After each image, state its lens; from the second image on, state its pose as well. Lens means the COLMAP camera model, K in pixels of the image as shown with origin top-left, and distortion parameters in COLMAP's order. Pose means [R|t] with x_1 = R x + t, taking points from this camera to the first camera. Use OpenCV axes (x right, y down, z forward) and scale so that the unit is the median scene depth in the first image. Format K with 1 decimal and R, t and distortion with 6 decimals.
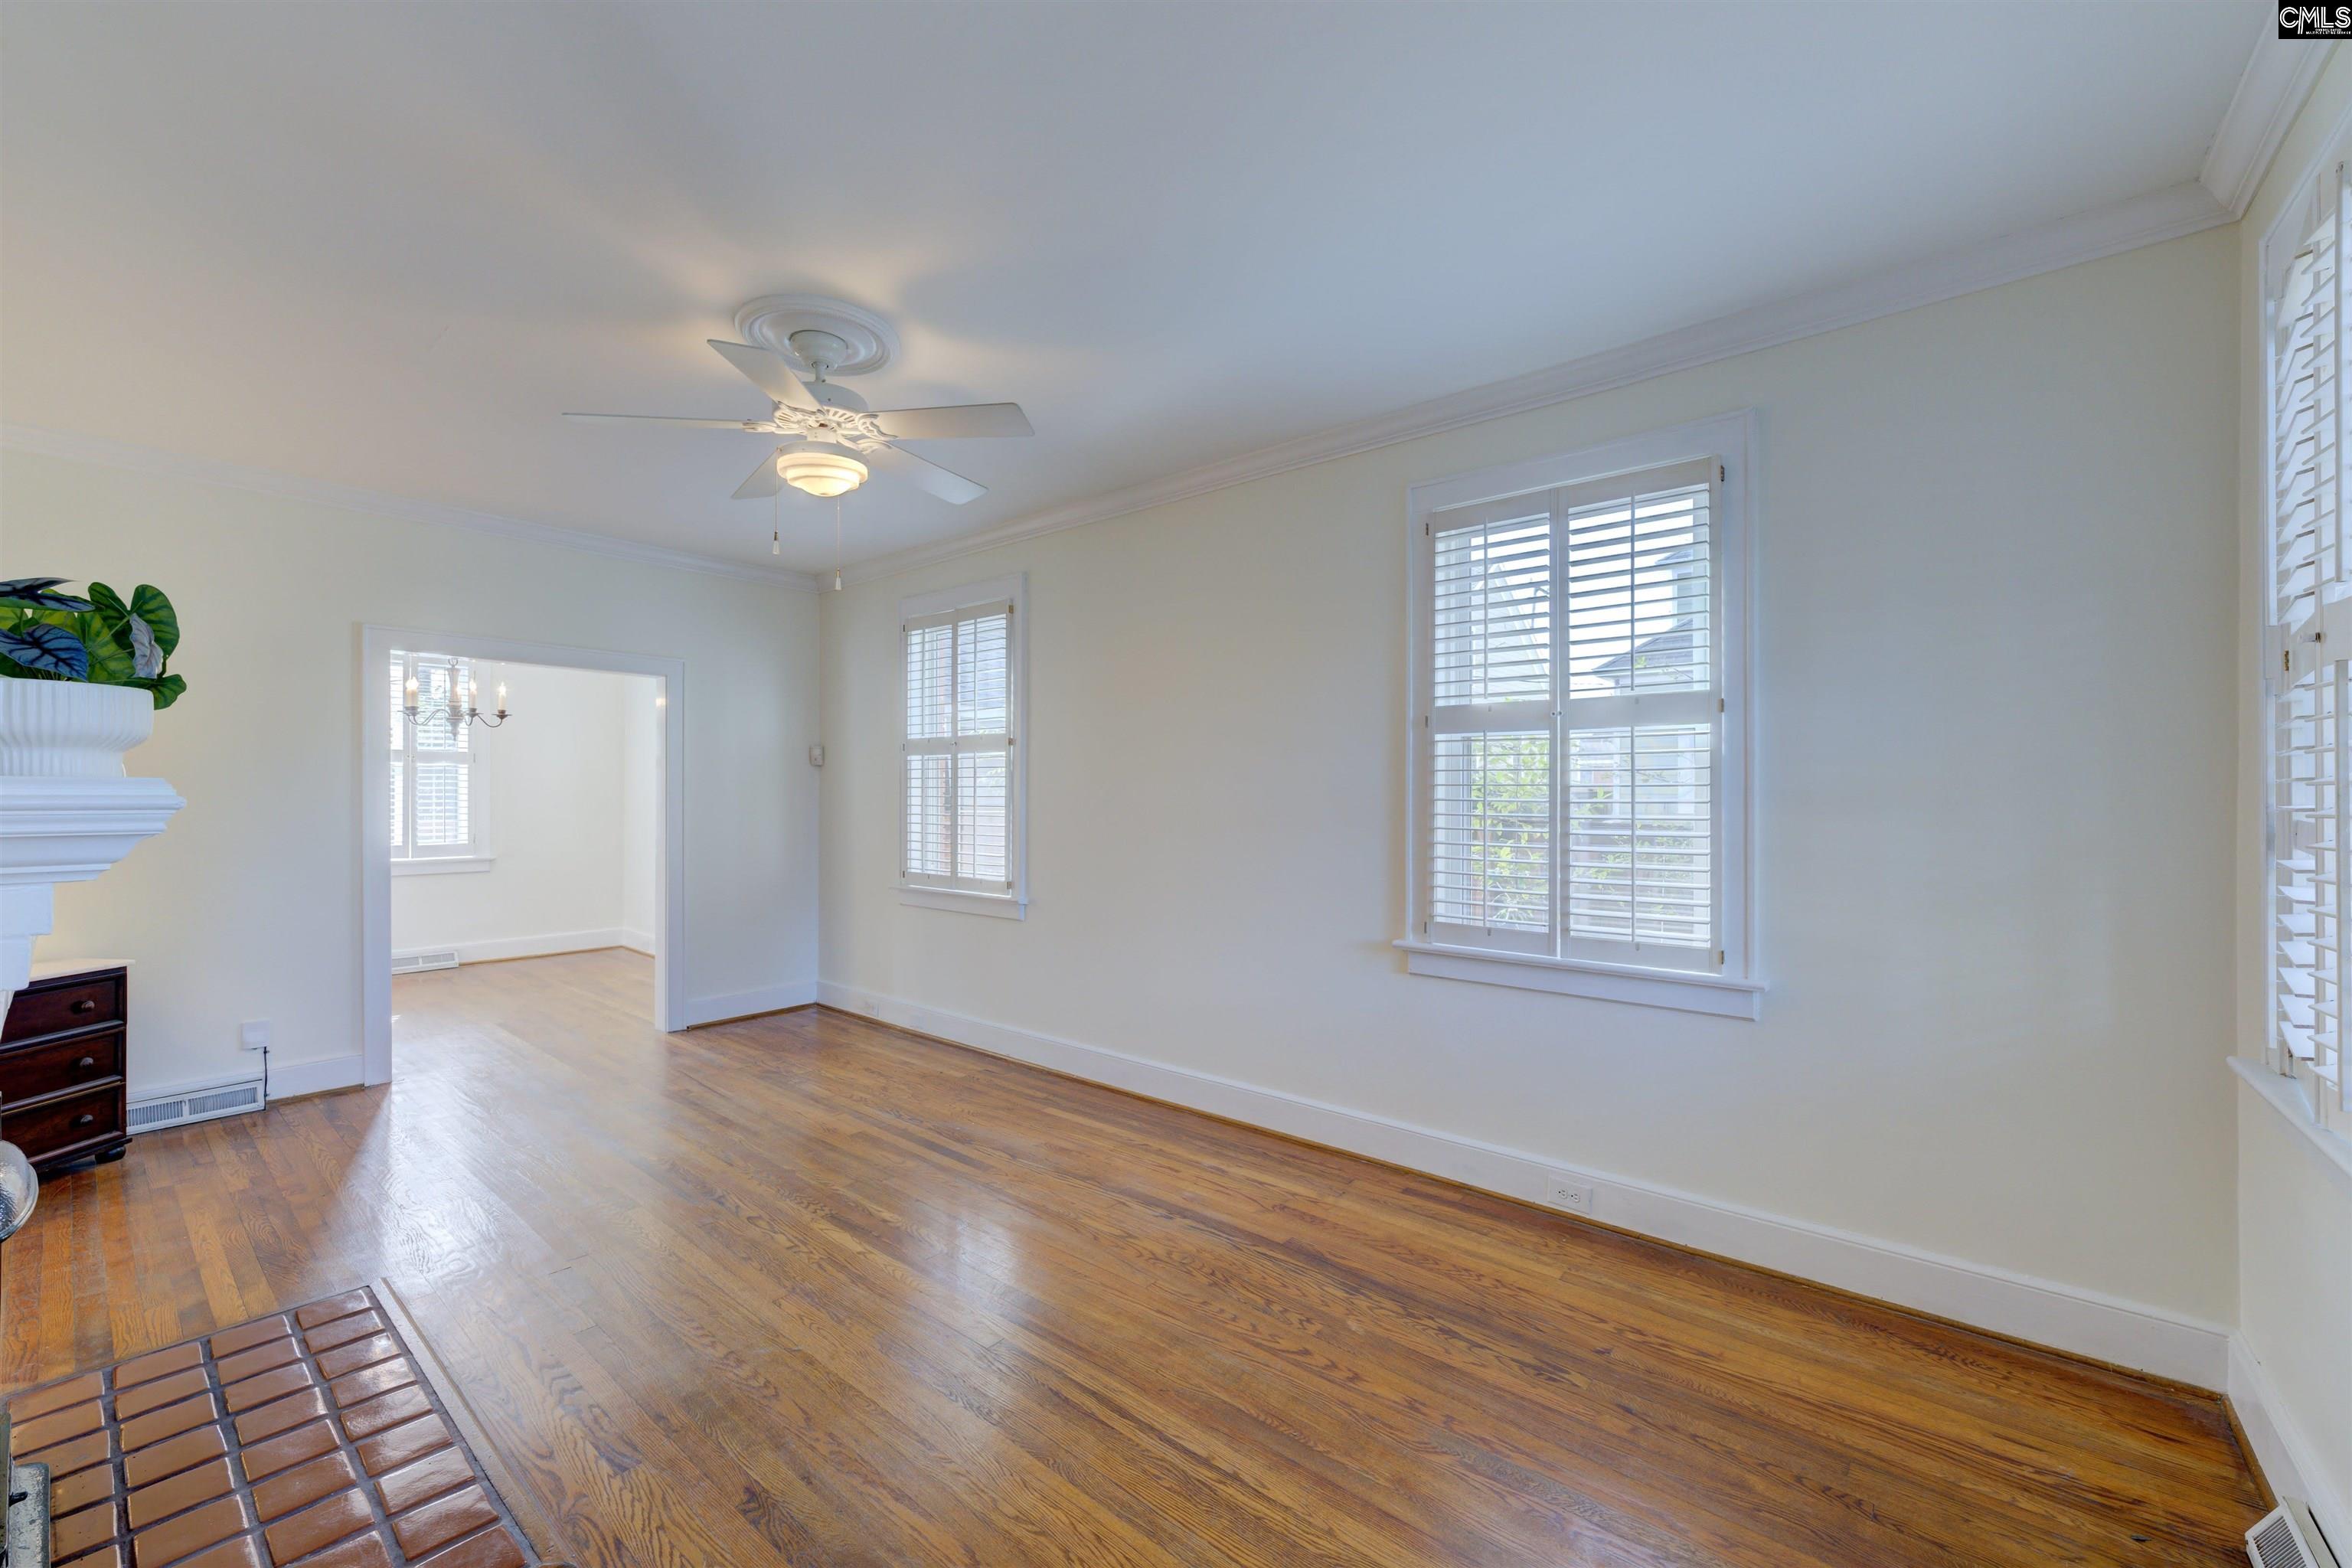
lens RADIAL K [[927.9, 0, 1170.5], [0, 927.9, 794.8], [0, 0, 1]] dist [-0.000636, 0.000407]
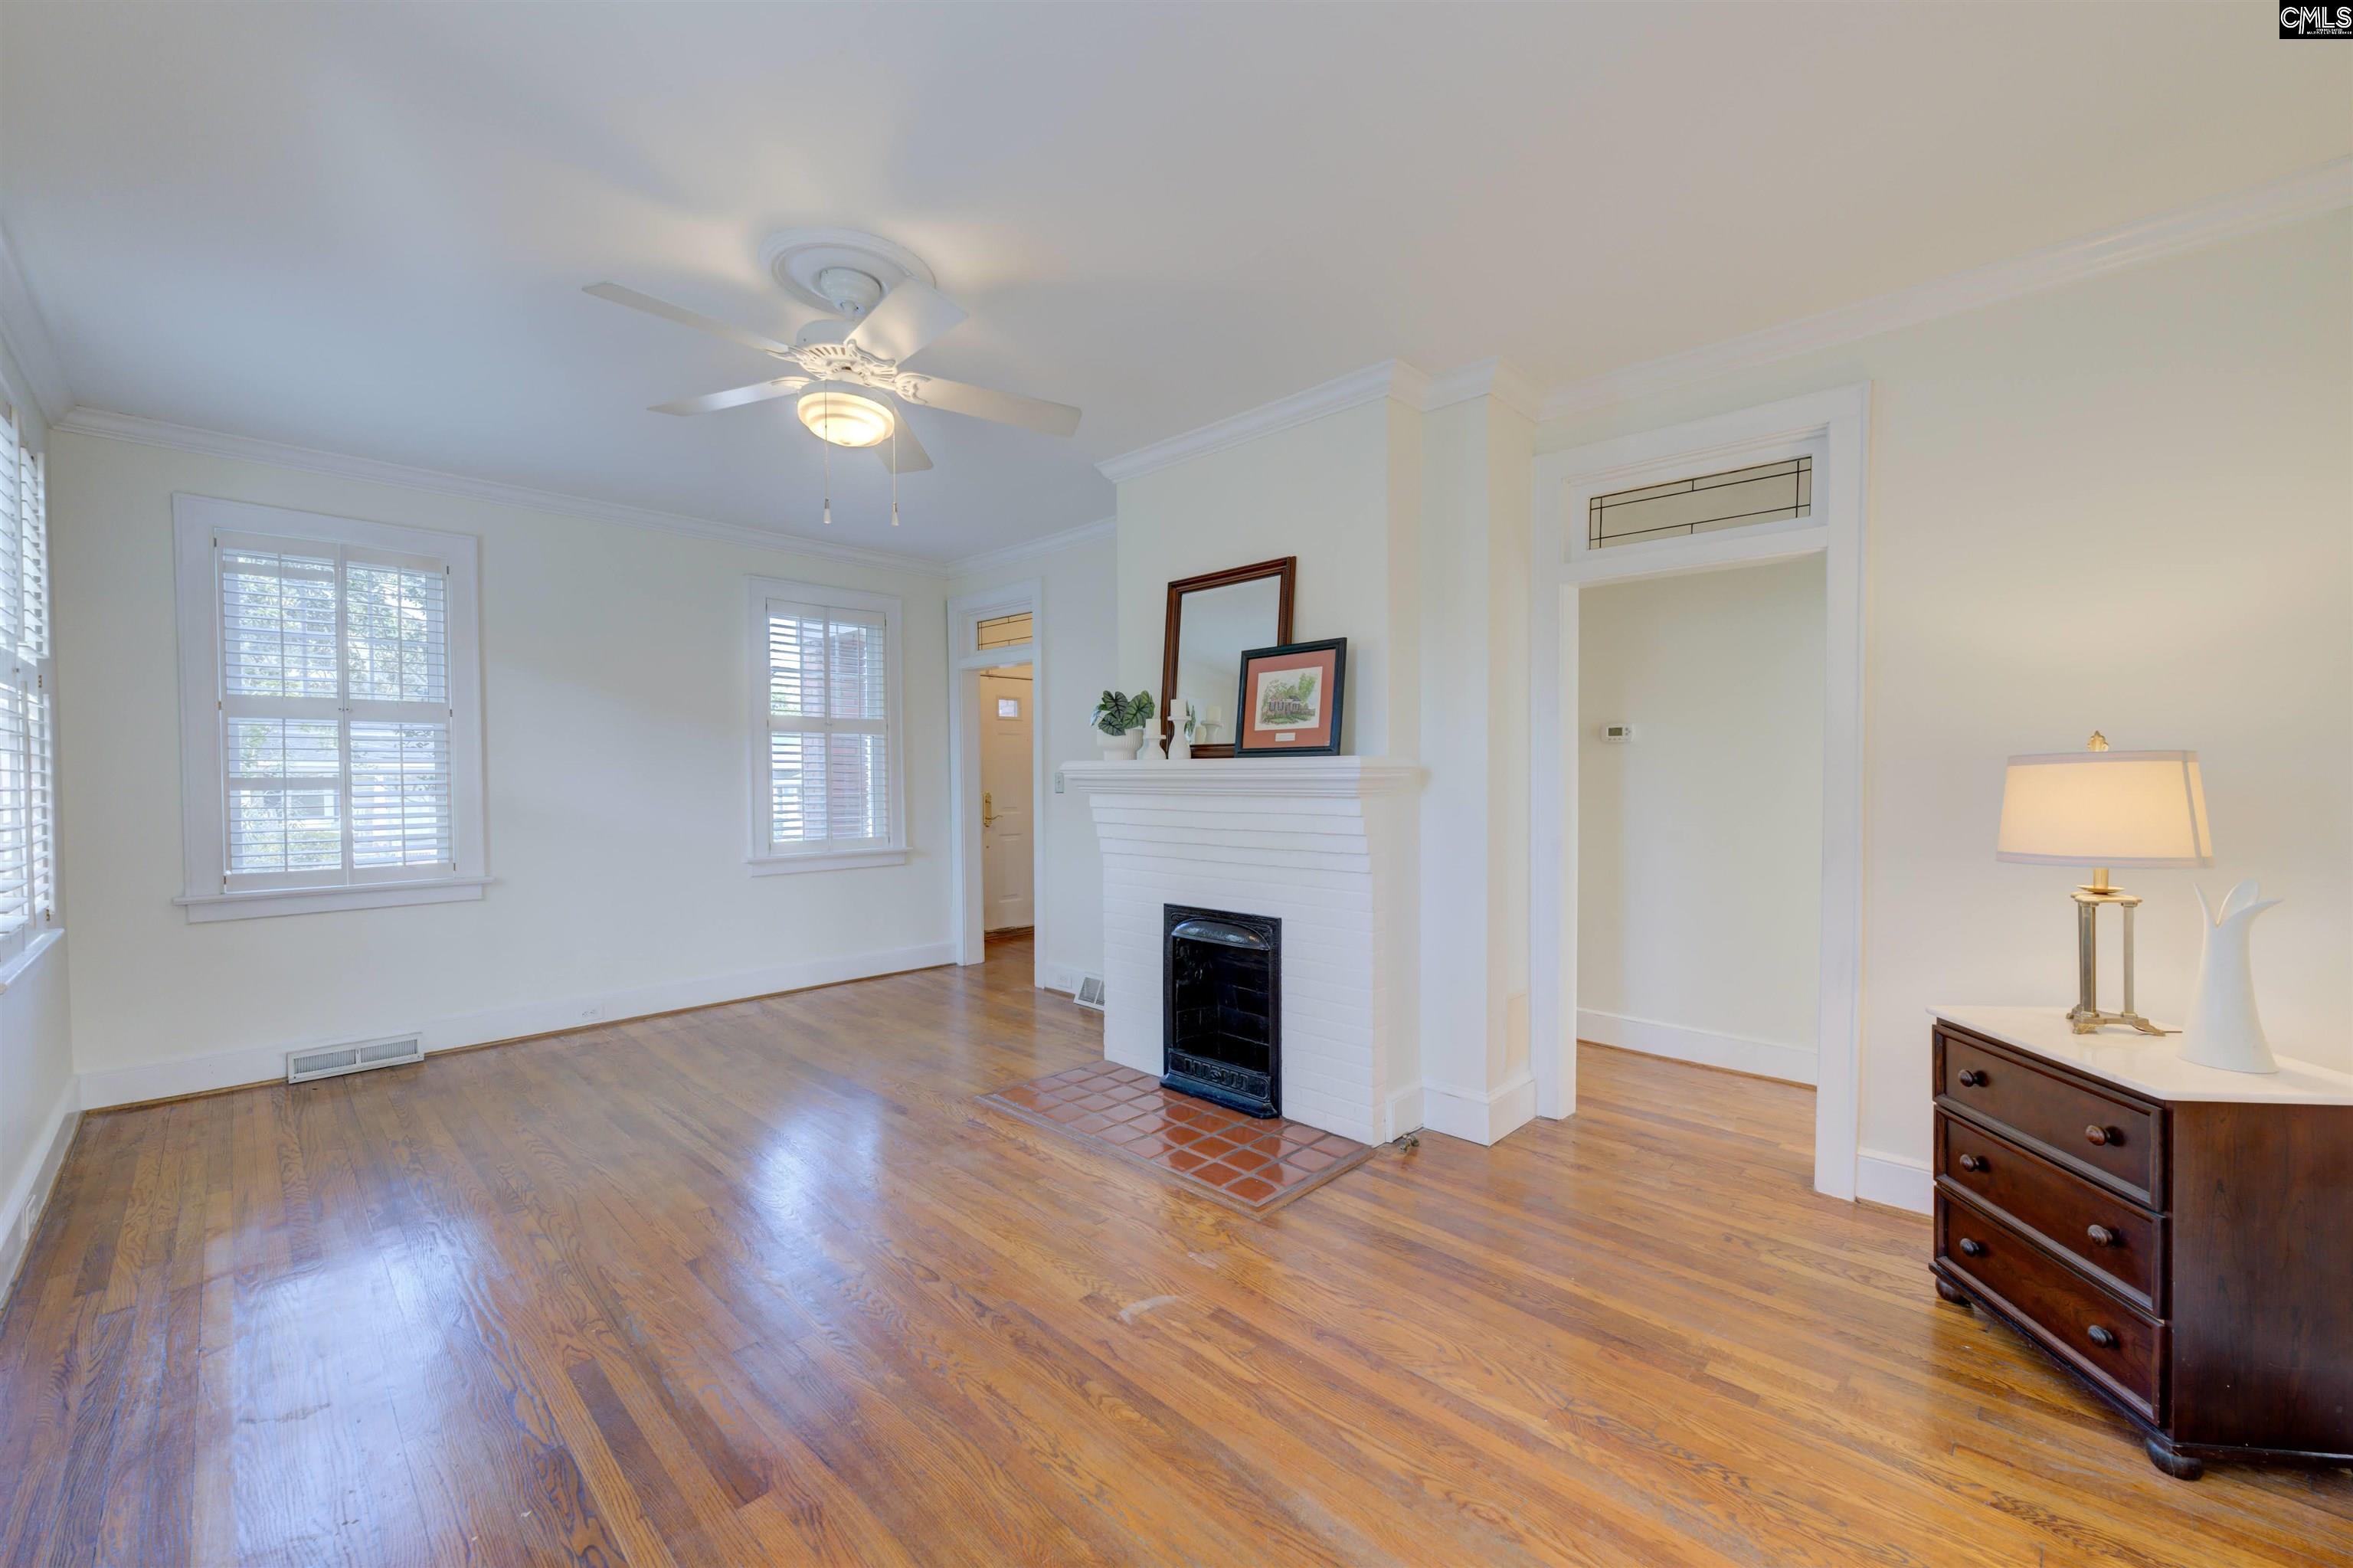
lens RADIAL K [[928.3, 0, 1171.0], [0, 928.3, 794.8], [0, 0, 1]] dist [-0.000636, 0.000407]
pose [[-0.996937, -0.002015, 0.078188, -0.634475], [-0.000173, 0.999722, 0.023558, 0.006687], [-0.078214, 0.023472, -0.996660, 1.571837]]
